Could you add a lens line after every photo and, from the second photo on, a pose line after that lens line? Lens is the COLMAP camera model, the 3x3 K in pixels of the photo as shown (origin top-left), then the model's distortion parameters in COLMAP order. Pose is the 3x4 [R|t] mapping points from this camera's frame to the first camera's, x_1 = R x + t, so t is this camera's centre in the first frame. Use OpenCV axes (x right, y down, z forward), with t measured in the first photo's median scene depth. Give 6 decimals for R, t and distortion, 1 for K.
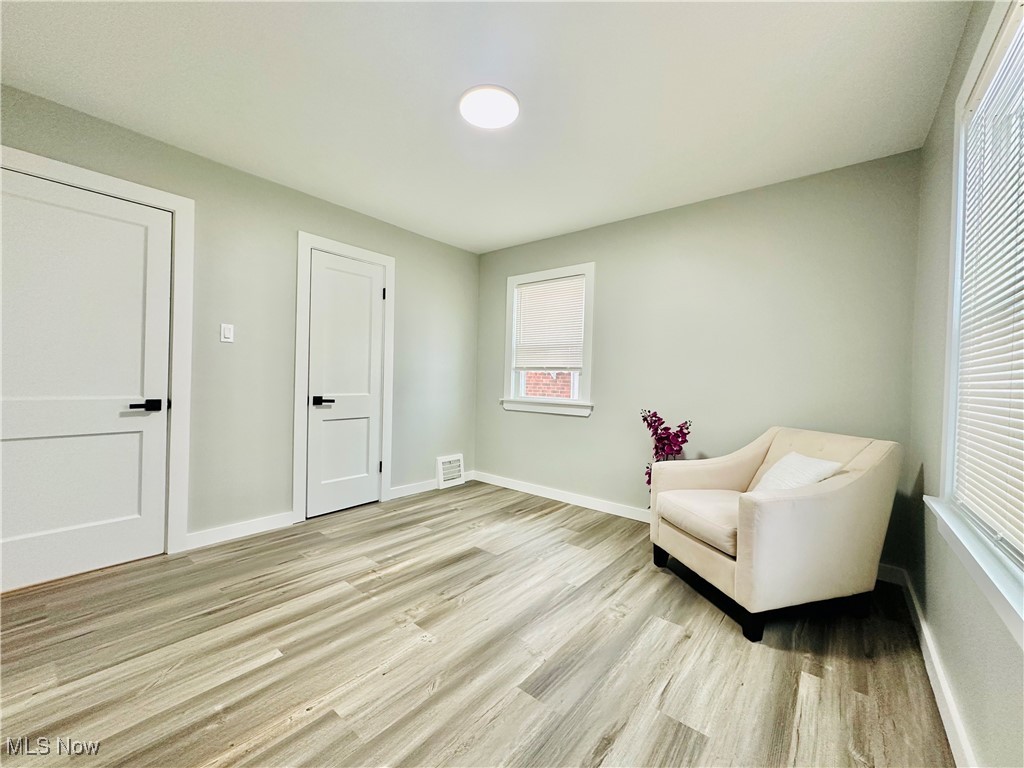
lens RADIAL K [[405.1, 0, 513.3], [0, 405.1, 383.4], [0, 0, 1]] dist [-0.001255, 0.000435]
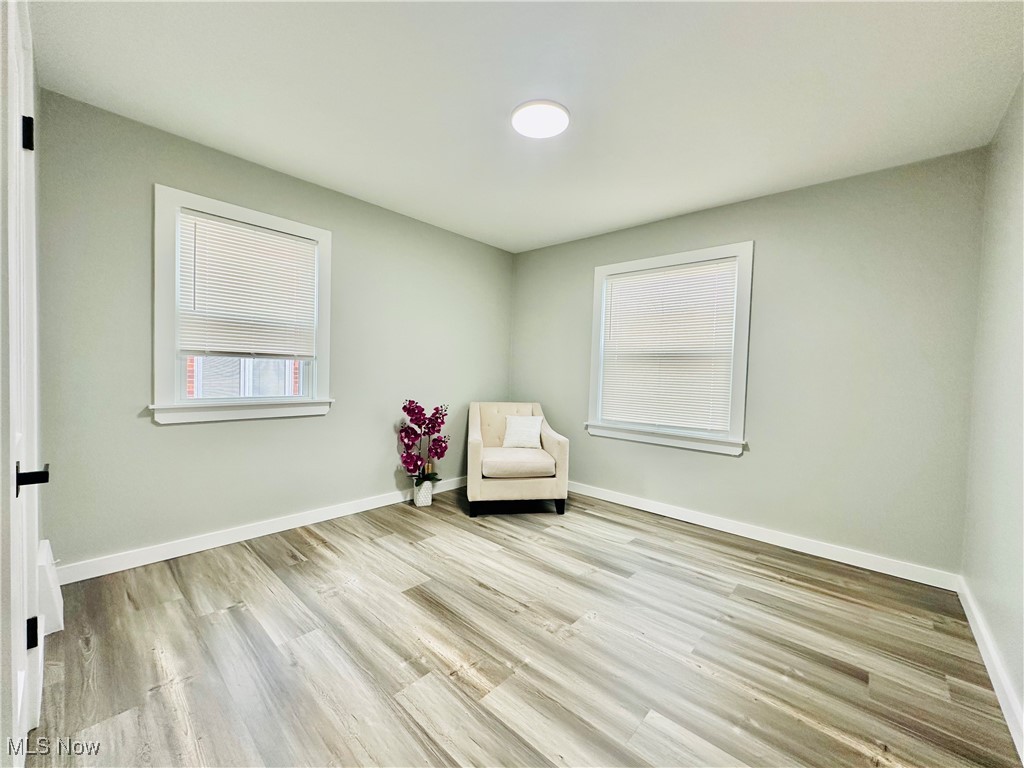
lens RADIAL K [[405.1, 0, 513.3], [0, 405.1, 383.4], [0, 0, 1]] dist [-0.001255, 0.000435]
pose [[0.061370, -0.057911, 0.996434, -0.899037], [-0.019054, 0.998066, 0.059179, -0.058274], [-0.997933, -0.022618, 0.060148, 0.791958]]
